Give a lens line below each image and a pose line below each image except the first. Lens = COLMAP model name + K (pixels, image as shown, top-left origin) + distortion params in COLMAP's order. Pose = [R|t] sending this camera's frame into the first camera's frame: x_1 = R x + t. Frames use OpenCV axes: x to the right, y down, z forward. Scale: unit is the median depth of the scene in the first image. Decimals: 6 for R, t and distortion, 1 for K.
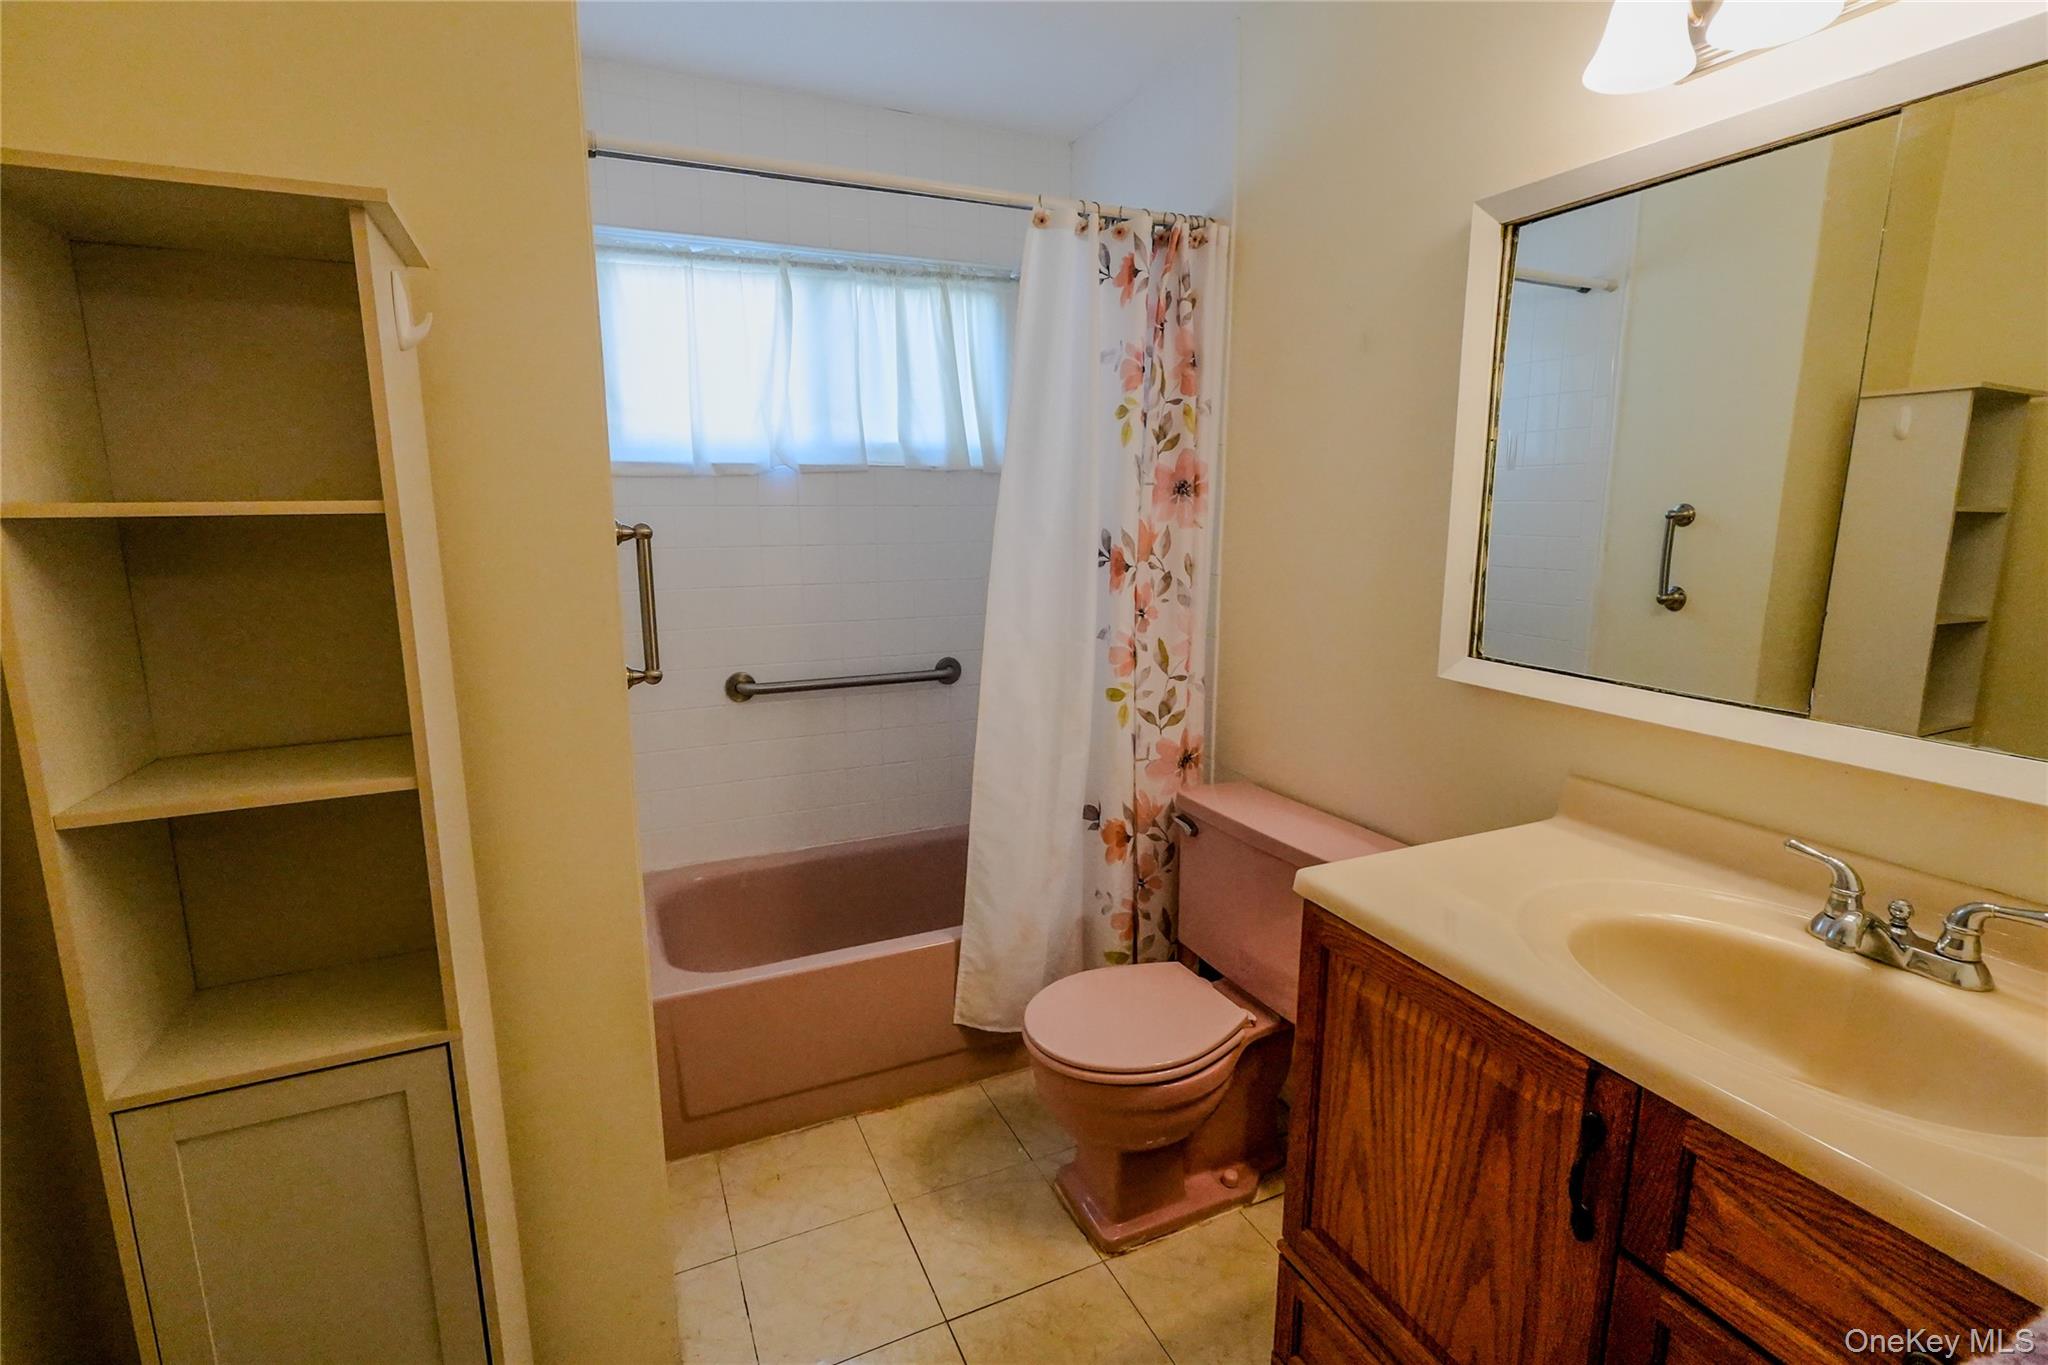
lens RADIAL K [[940.6, 0, 1018.9], [0, 940.6, 684.3], [0, 0, 1]] dist [-0.011058, 0.003947]
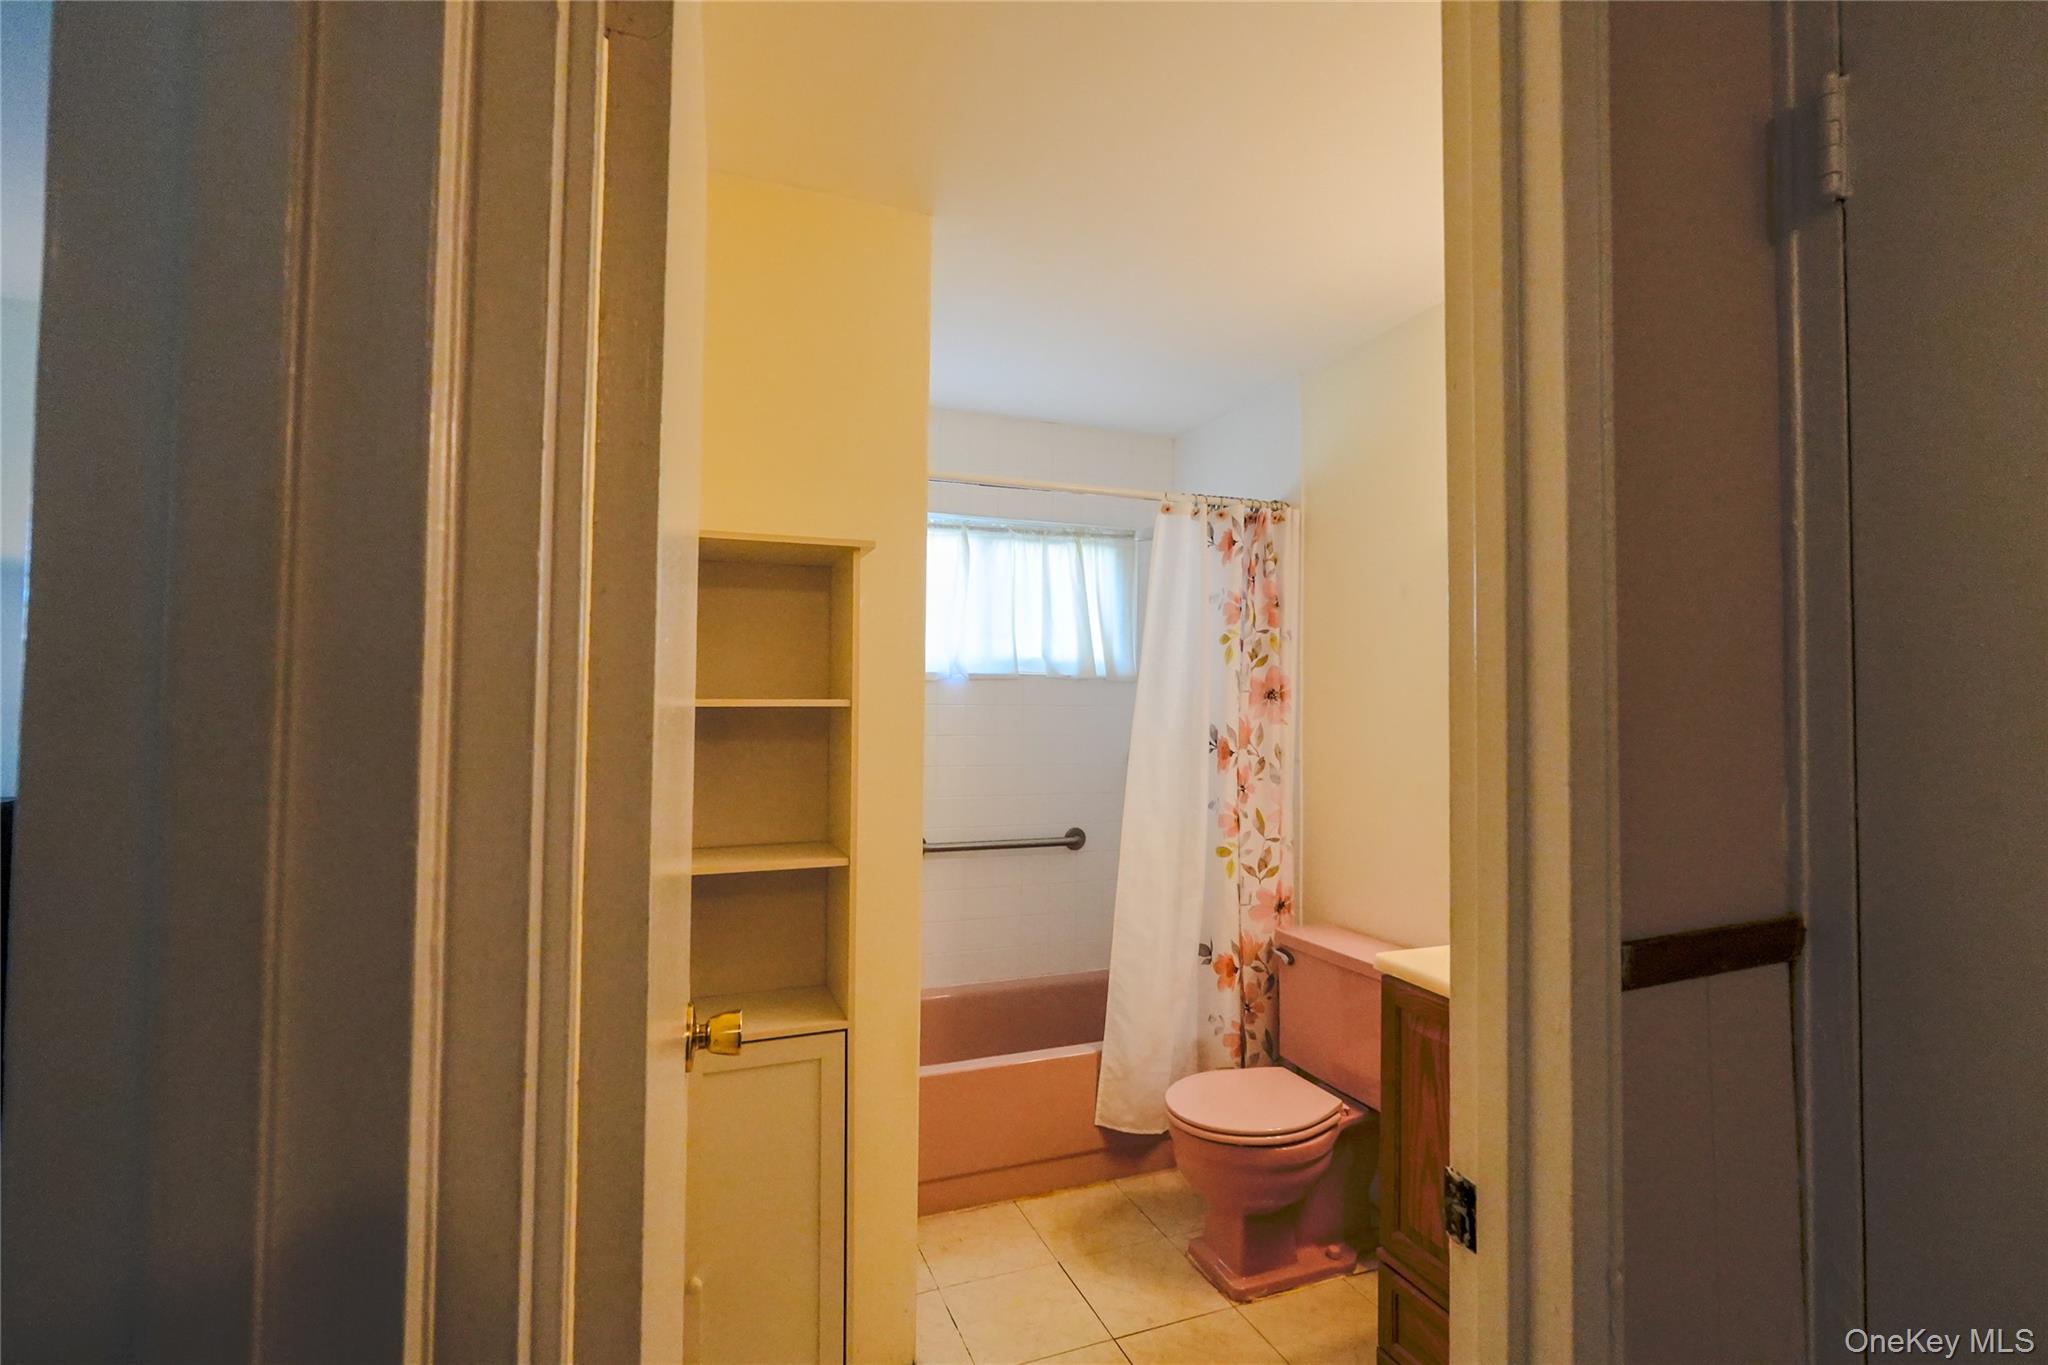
lens RADIAL K [[940.6, 0, 1029.8], [0, 940.6, 687.9], [0, 0, 1]] dist [-0.011058, 0.003947]
pose [[0.998741, 0.009043, -0.049335, -0.101712], [-0.019023, 0.978421, -0.205743, 0.061605], [0.046410, 0.206423, 0.977362, -0.315505]]
